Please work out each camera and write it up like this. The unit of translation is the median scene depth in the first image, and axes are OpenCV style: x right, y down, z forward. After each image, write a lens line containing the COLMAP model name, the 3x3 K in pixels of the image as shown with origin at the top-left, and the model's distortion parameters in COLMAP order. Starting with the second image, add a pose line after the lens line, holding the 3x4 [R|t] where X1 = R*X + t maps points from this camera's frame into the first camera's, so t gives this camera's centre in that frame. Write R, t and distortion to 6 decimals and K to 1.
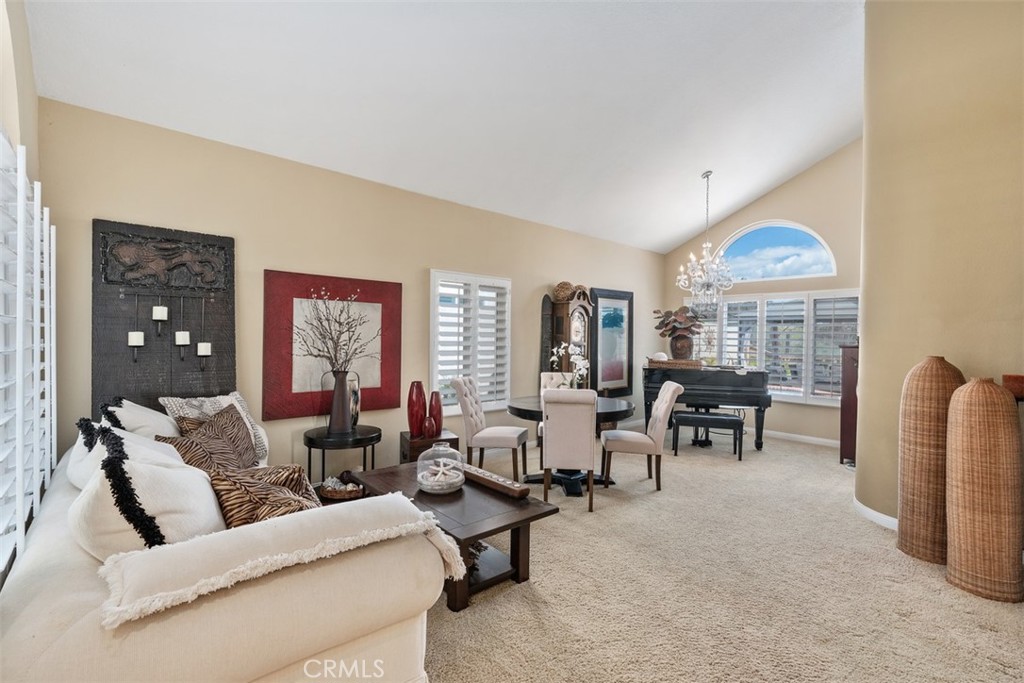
lens RADIAL K [[465.1, 0, 513.5], [0, 465.1, 346.8], [0, 0, 1]] dist [-0.004437, 0.000783]
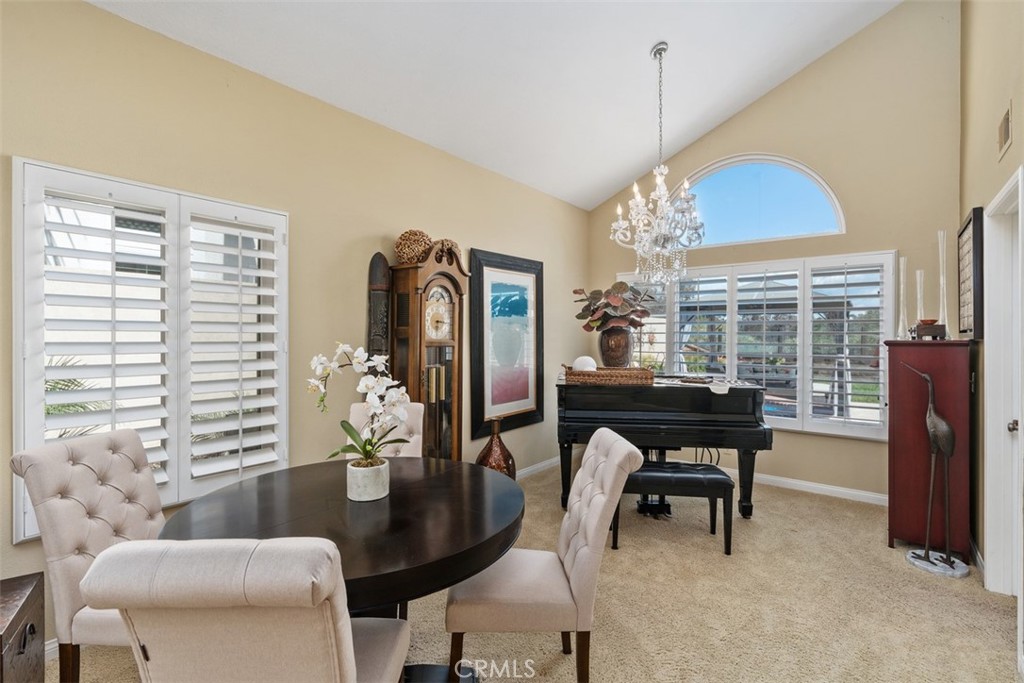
lens RADIAL K [[465.1, 0, 511.0], [0, 465.1, 339.8], [0, 0, 1]] dist [-0.004437, 0.000783]
pose [[0.988507, -0.009541, 0.150876, 0.134781], [0.010693, 0.999920, -0.006820, -0.006538], [-0.150799, 0.008355, 0.988529, 0.431645]]
